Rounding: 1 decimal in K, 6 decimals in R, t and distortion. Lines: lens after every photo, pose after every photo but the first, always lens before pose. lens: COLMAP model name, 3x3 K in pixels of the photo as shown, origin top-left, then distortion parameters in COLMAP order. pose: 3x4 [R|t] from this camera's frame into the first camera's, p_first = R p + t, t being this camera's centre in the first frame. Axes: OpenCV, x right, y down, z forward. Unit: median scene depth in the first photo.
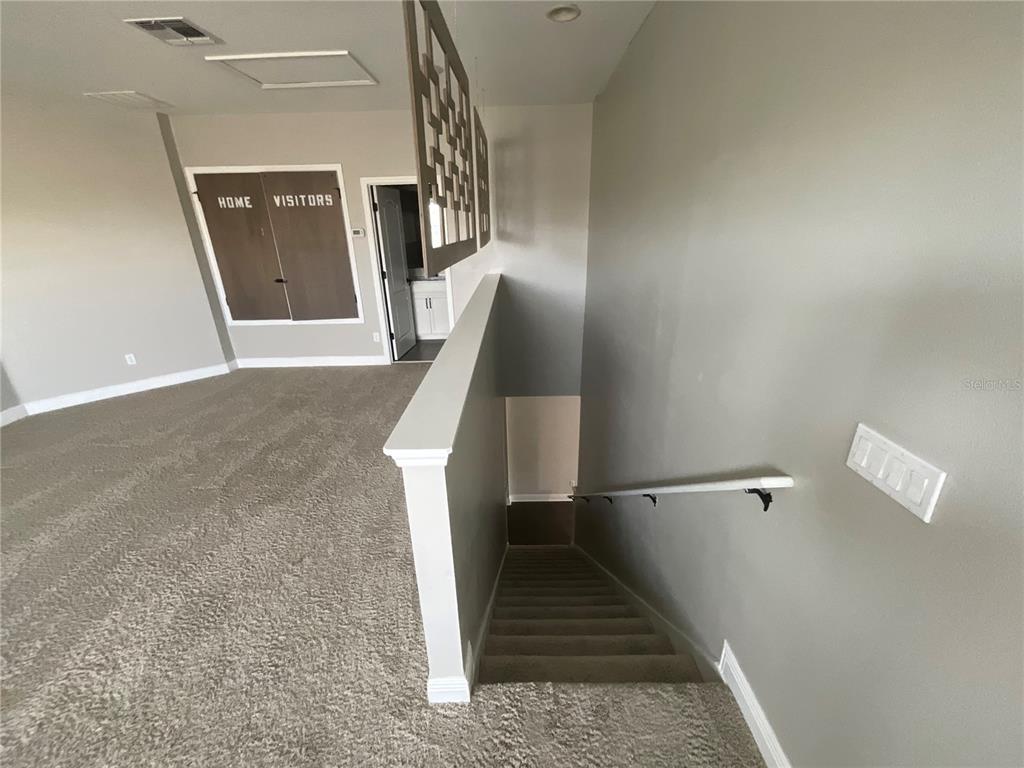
lens RADIAL K [[416.7, 0, 512.4], [0, 416.7, 385.9], [0, 0, 1]] dist [-0.003651, 0.000683]
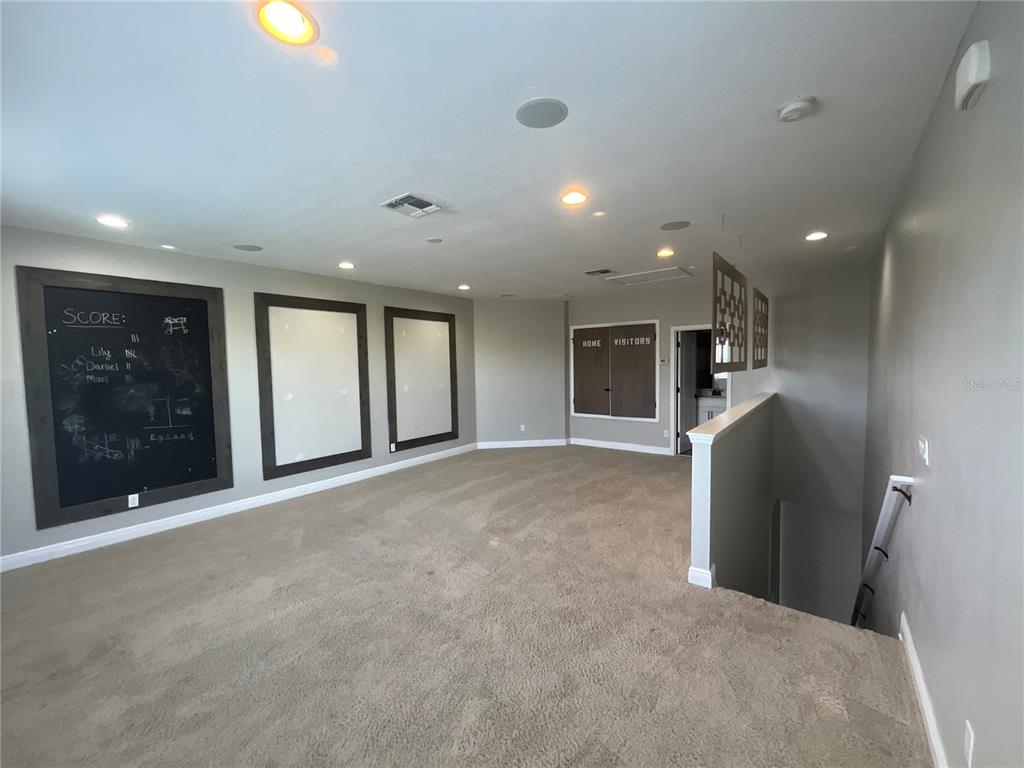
lens RADIAL K [[416.7, 0, 512.5], [0, 416.7, 385.0], [0, 0, 1]] dist [-0.003651, 0.000683]
pose [[0.798900, 0.038075, -0.600257, 0.093187], [-0.217614, 0.948681, -0.229453, 0.175467], [0.560716, 0.313934, 0.766187, -0.421627]]
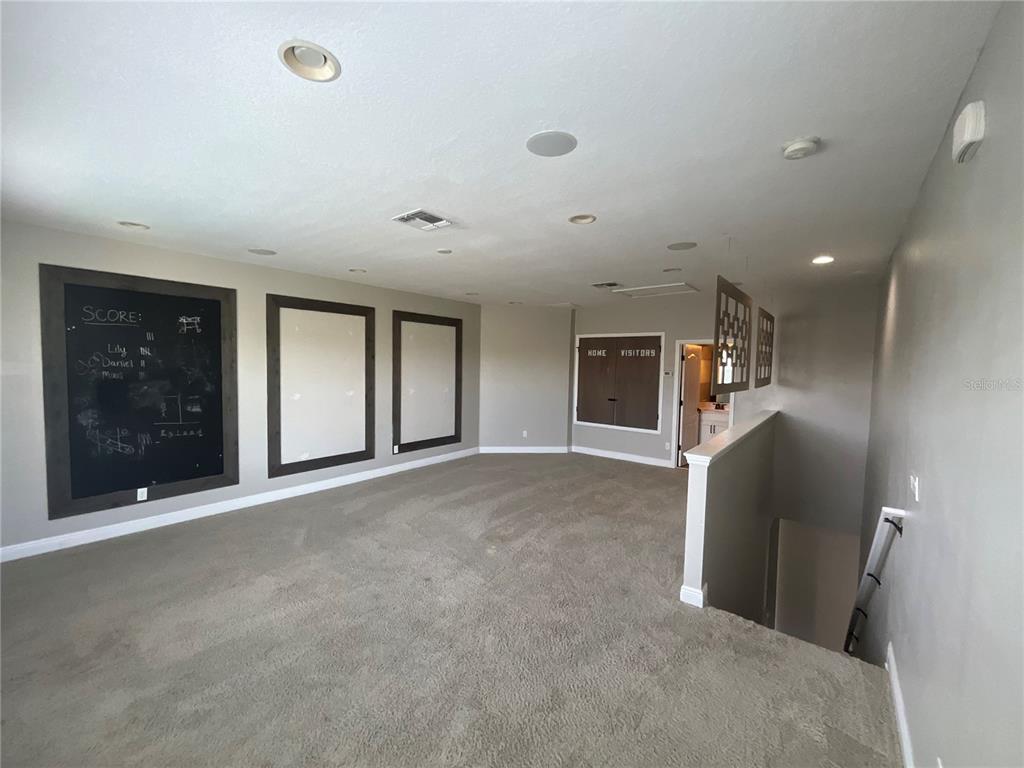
lens RADIAL K [[416.7, 0, 512.6], [0, 416.7, 385.0], [0, 0, 1]] dist [-0.003651, 0.000683]
pose [[0.789058, 0.068313, -0.610509, 0.104069], [-0.257499, 0.939060, -0.227730, 0.156246], [0.557747, 0.336898, 0.758563, -0.436619]]
